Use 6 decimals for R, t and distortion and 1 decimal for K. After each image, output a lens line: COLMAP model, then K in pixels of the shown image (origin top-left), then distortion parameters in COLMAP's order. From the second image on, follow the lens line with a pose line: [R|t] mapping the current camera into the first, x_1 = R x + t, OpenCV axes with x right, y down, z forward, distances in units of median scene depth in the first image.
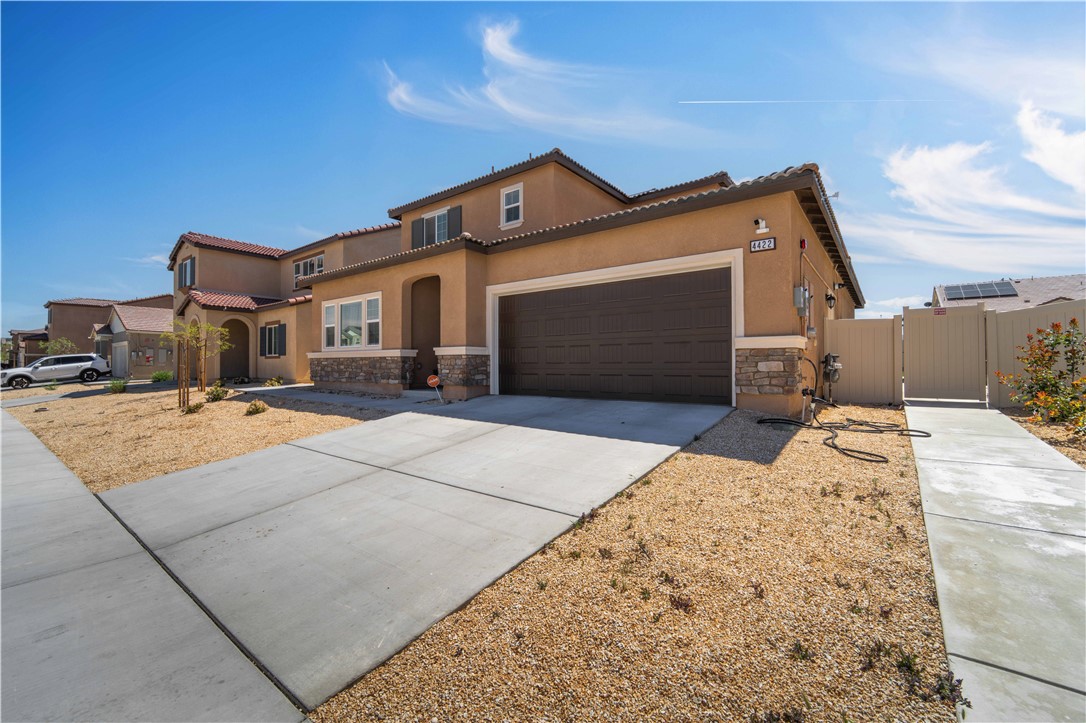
lens RADIAL K [[451.0, 0, 553.3], [0, 451.0, 357.2], [0, 0, 1]] dist [-0.018102, -0.001041]
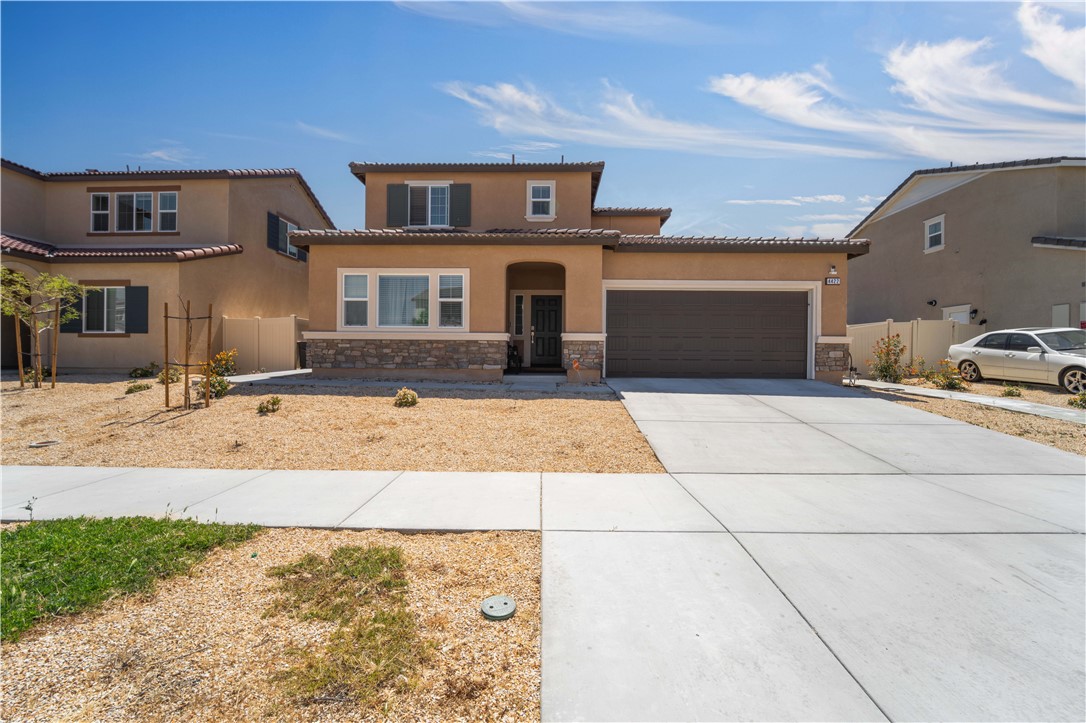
lens RADIAL K [[451.0, 0, 548.5], [0, 451.0, 358.3], [0, 0, 1]] dist [-0.018102, -0.001041]
pose [[0.806229, 0.011564, 0.591491, -0.860690], [-0.020199, 0.999764, 0.007987, 0.027552], [-0.591259, -0.018387, 0.806272, 0.176310]]
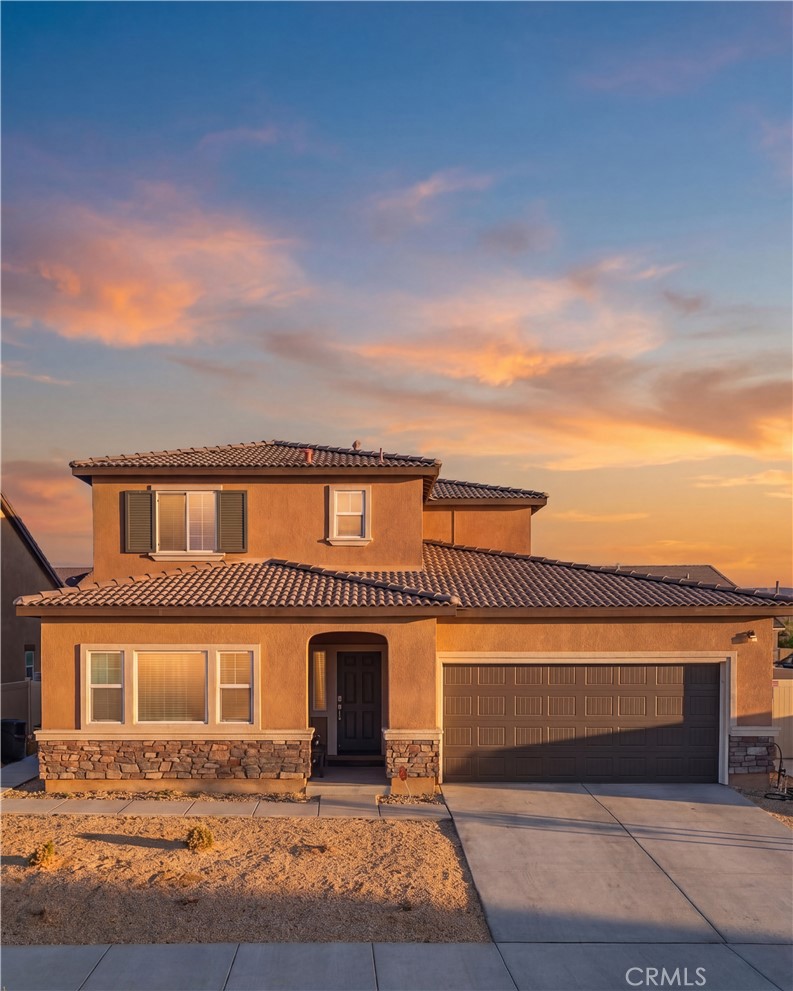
lens RADIAL K [[879.6, 0, 358.0], [0, 879.6, 657.6], [0, 0, 1]] dist [0.049938, -0.025512]
pose [[0.799125, -0.004597, 0.601148, -1.162858], [-0.012758, 0.999616, 0.024604, -0.175830], [-0.601030, -0.027331, 0.798759, -0.178335]]
